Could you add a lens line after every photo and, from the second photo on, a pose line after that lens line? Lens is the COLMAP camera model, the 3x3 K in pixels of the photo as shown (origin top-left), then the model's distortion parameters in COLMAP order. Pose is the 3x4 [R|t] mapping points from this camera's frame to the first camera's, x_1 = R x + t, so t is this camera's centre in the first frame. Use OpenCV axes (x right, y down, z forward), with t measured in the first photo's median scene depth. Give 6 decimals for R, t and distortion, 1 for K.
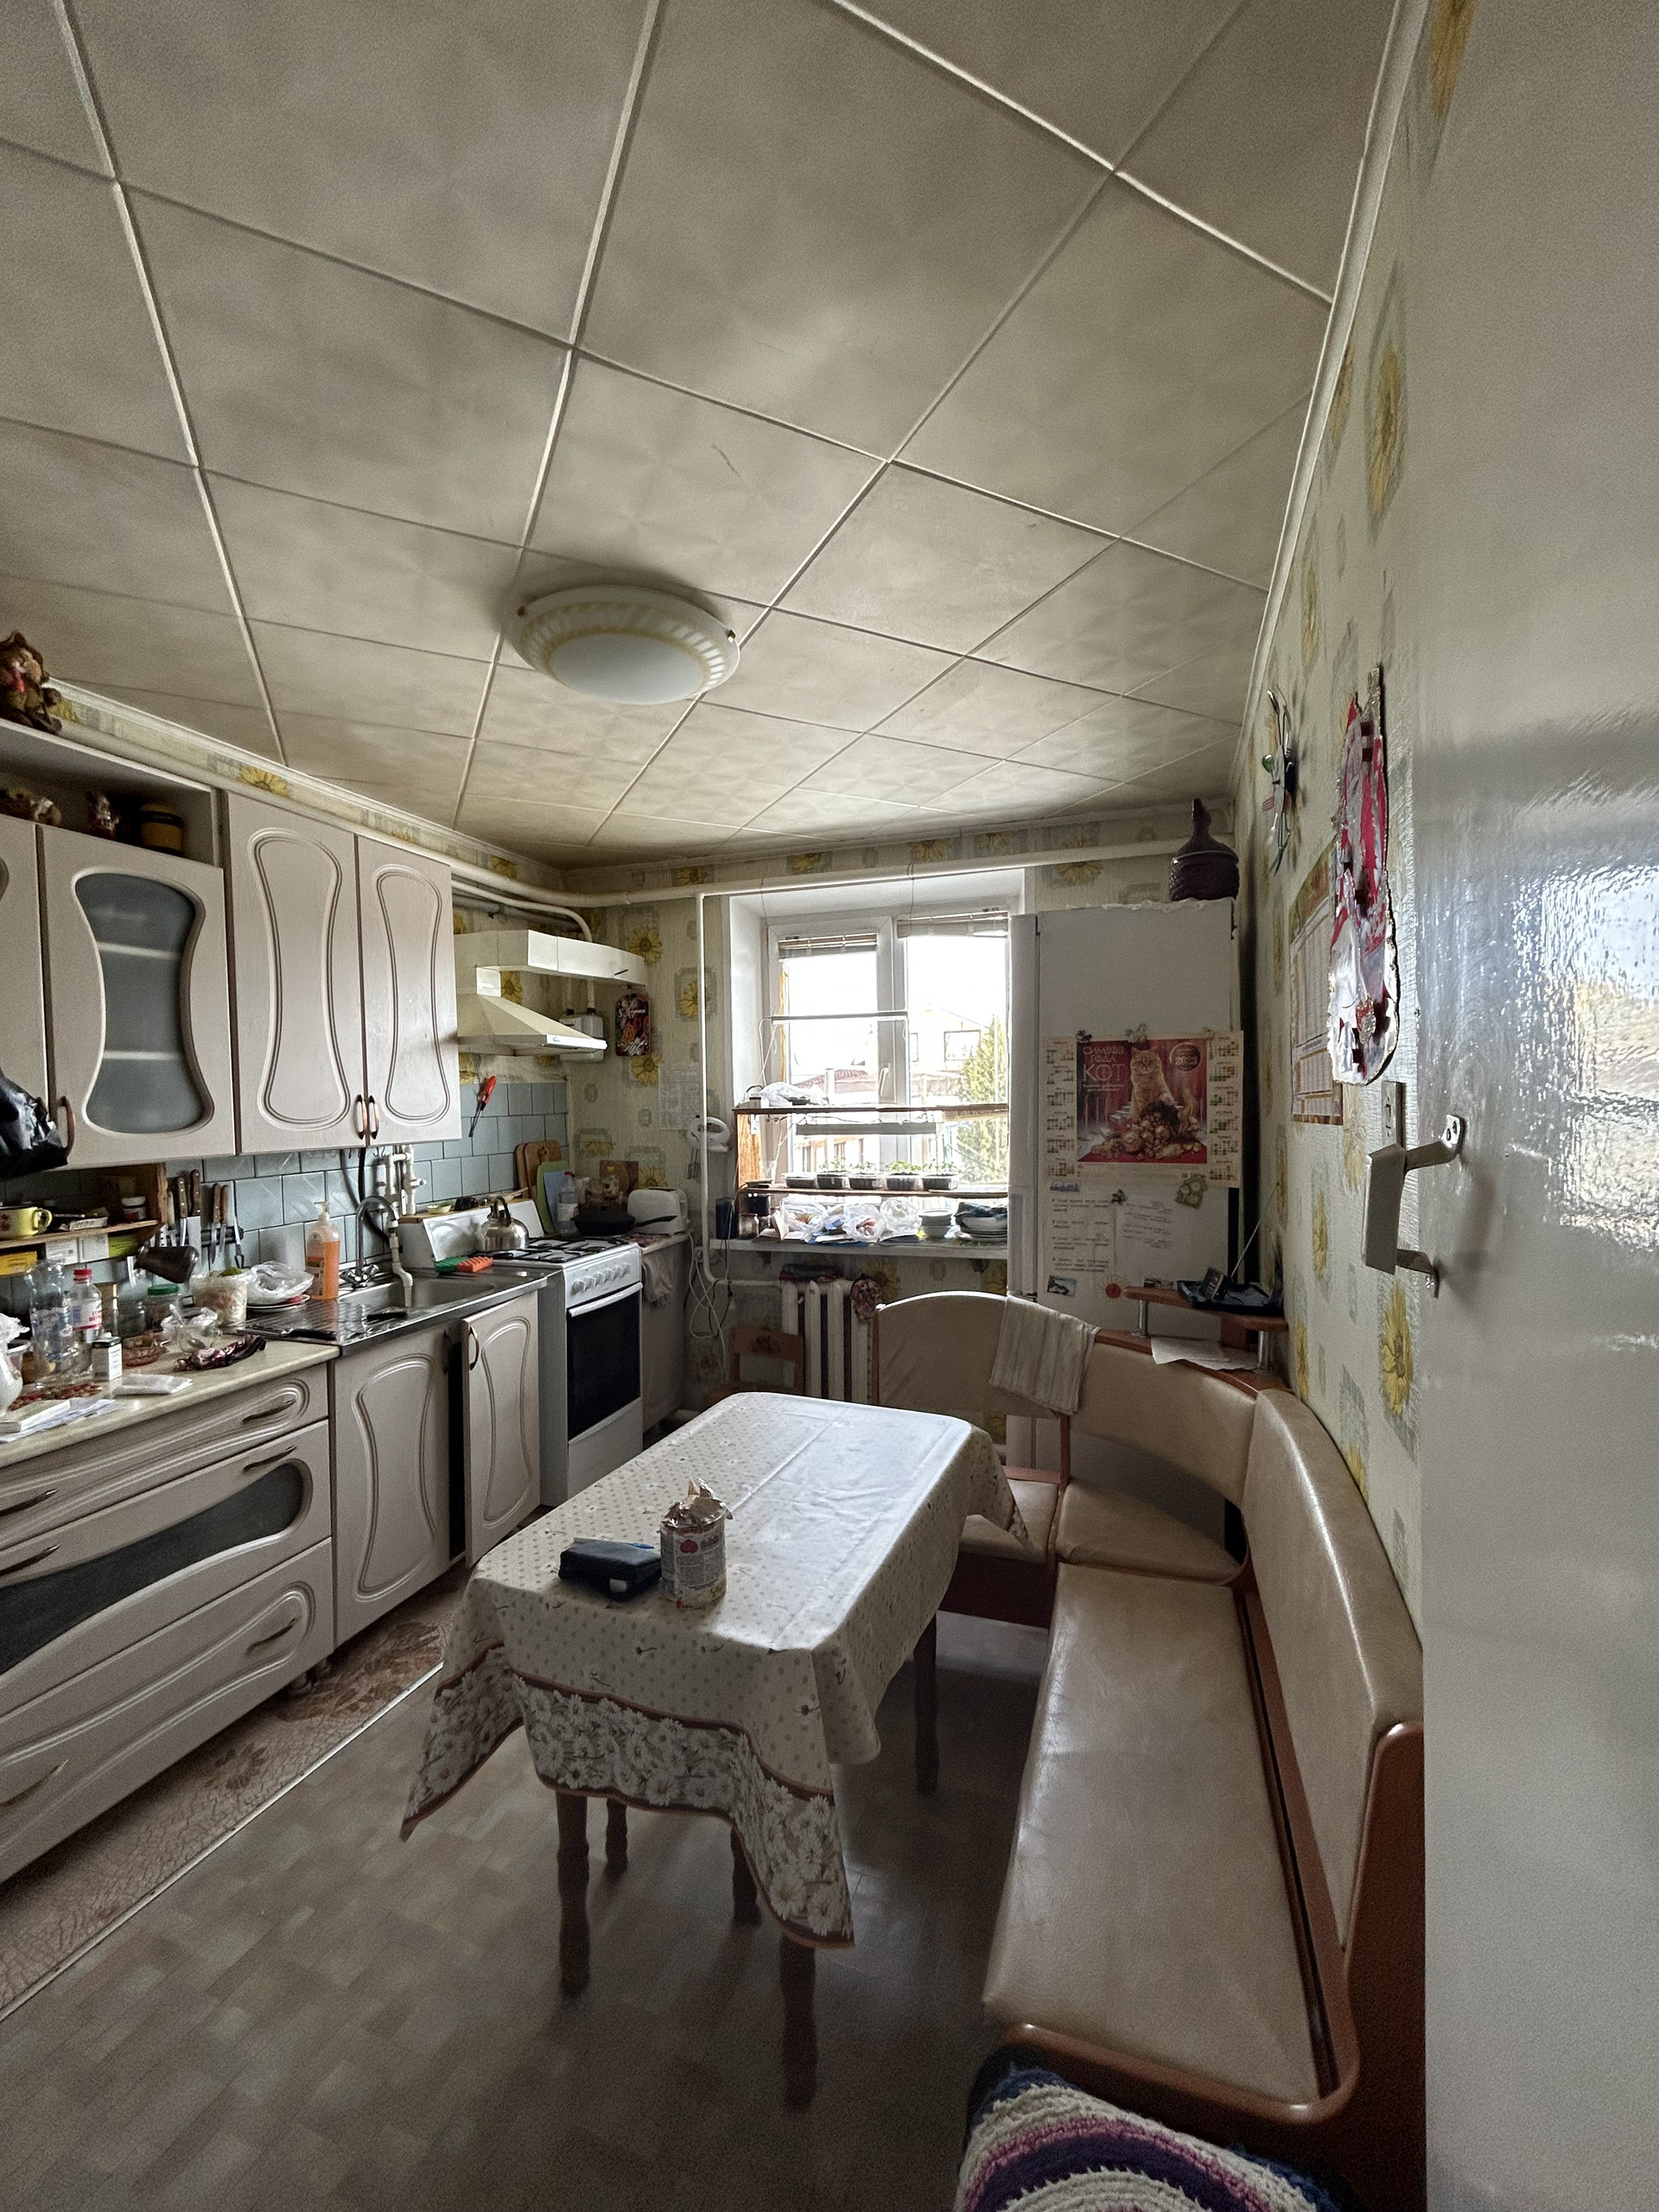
lens RADIAL K [[900.4, 0, 828.5], [0, 900.4, 1109.6], [0, 0, 1]] dist [-0.000097, -0.000050]
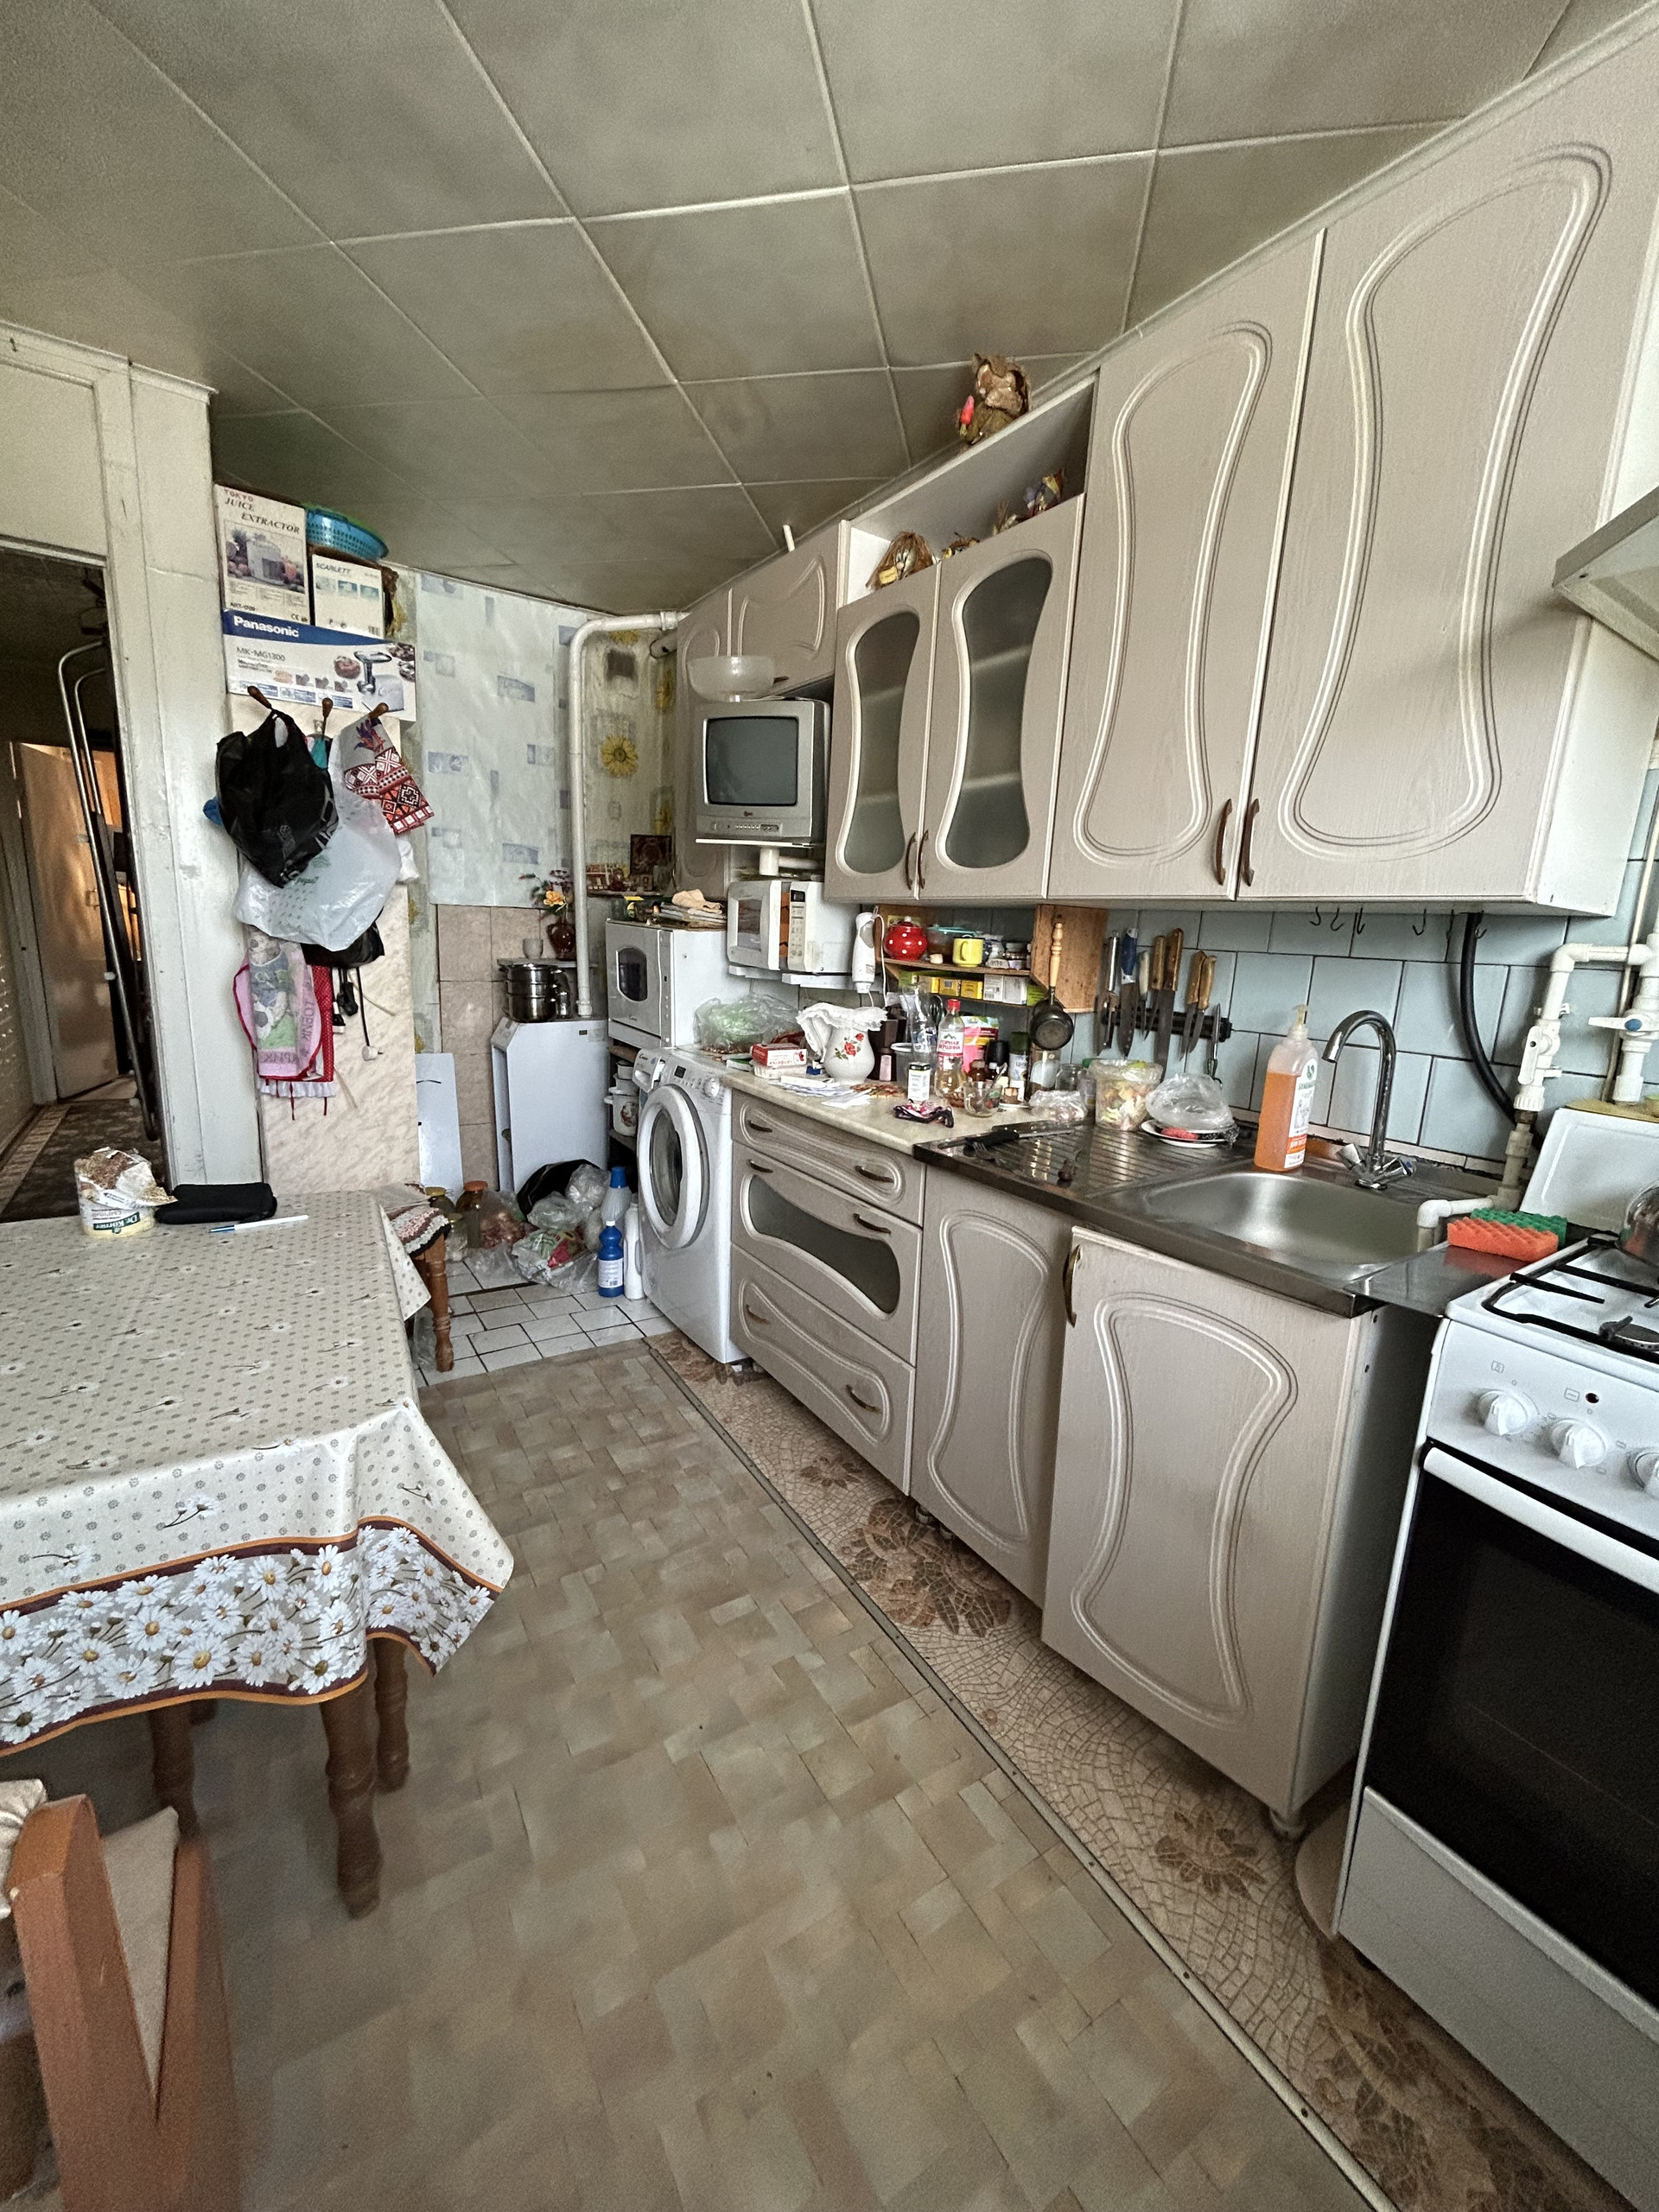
lens RADIAL K [[900.4, 0, 820.9], [0, 900.4, 1106.3], [0, 0, 1]] dist [-0.000097, -0.000050]
pose [[-0.613768, 0.157045, -0.773709, 0.103177], [-0.037665, 0.973075, 0.227390, 0.062256], [0.788588, 0.168706, -0.591327, 1.481382]]
